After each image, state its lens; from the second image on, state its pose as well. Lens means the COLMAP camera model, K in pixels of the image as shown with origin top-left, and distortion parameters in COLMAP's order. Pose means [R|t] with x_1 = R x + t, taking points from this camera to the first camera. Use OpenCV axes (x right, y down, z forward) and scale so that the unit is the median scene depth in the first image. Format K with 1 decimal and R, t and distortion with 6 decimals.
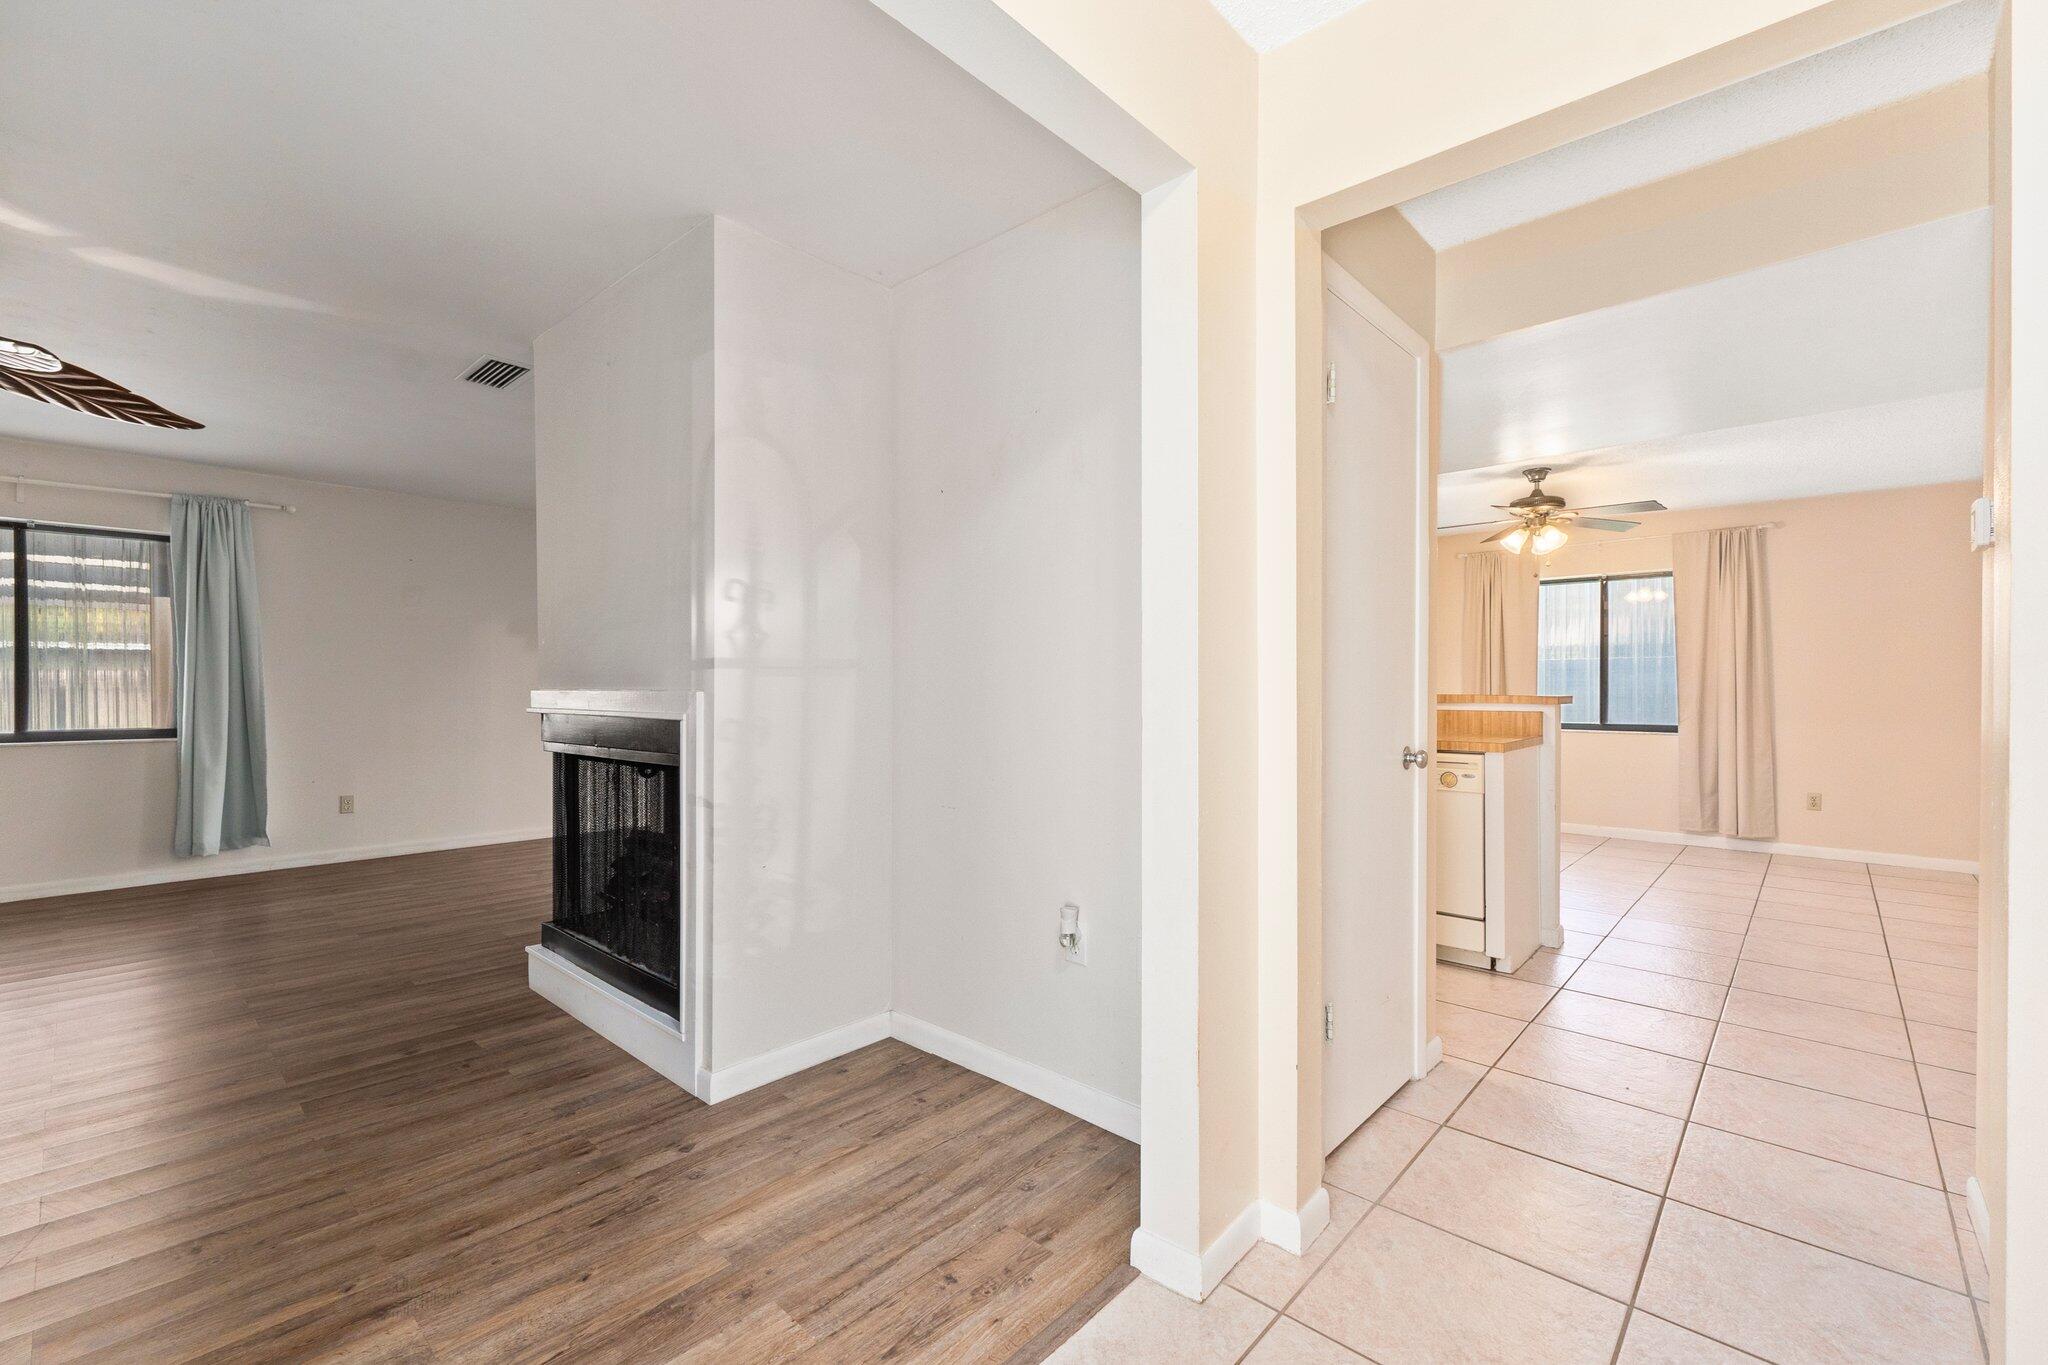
lens RADIAL K [[860.5, 0, 1027.3], [0, 860.5, 690.4], [0, 0, 1]] dist [0.004995, 0.000134]
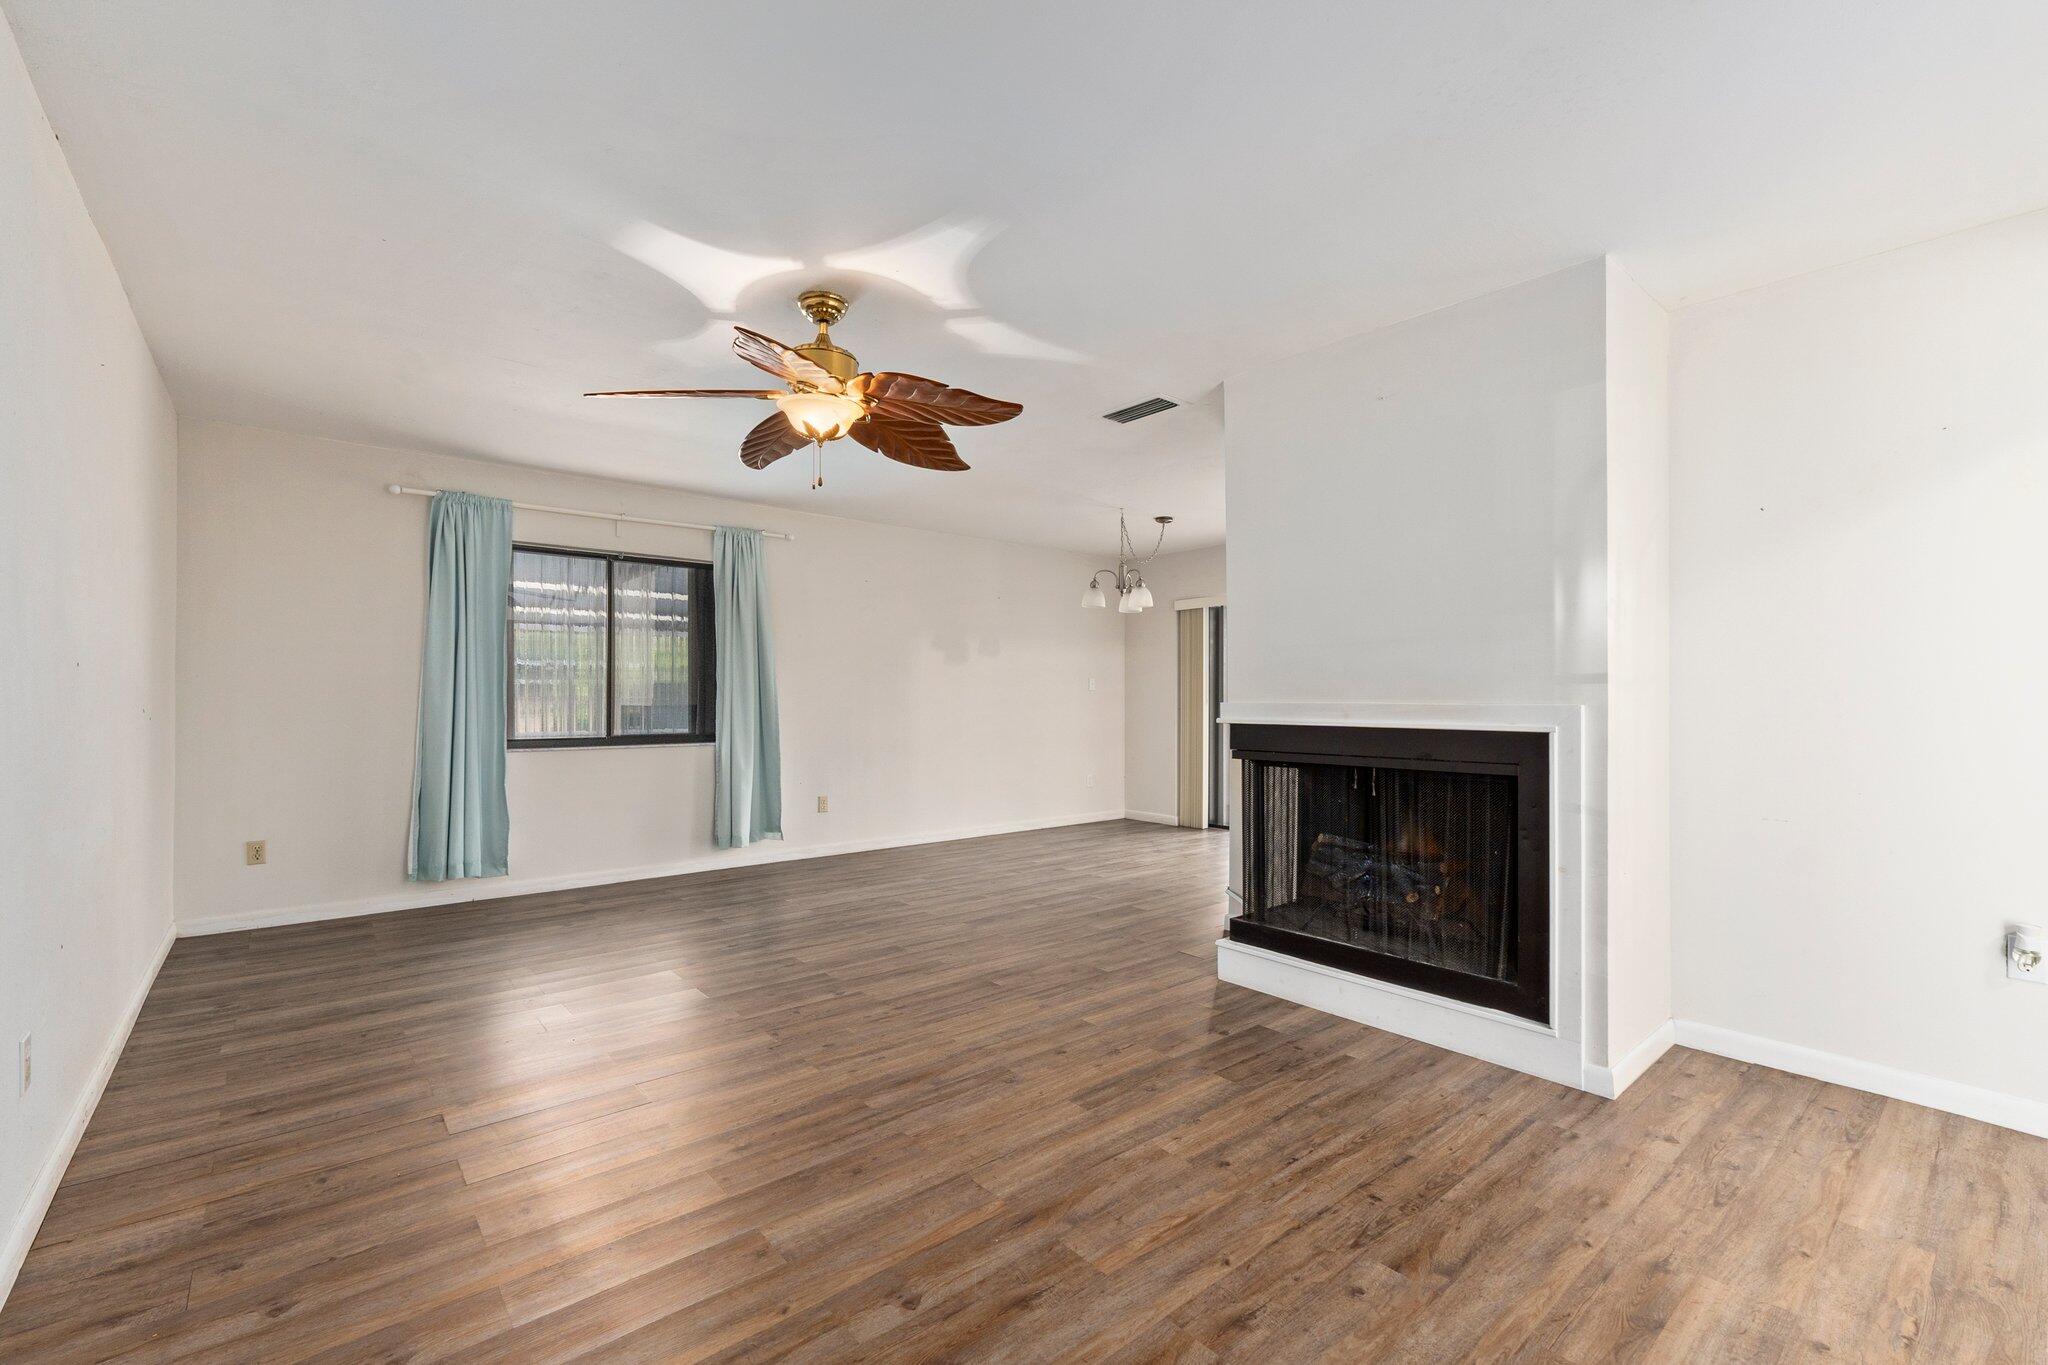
lens RADIAL K [[860.5, 0, 1034.5], [0, 860.5, 697.2], [0, 0, 1]] dist [0.004995, 0.000134]
pose [[0.991776, 0.002884, -0.127953, -0.780842], [-0.003257, 0.999991, -0.002705, -0.004187], [0.127944, 0.003100, 0.991777, -0.113892]]
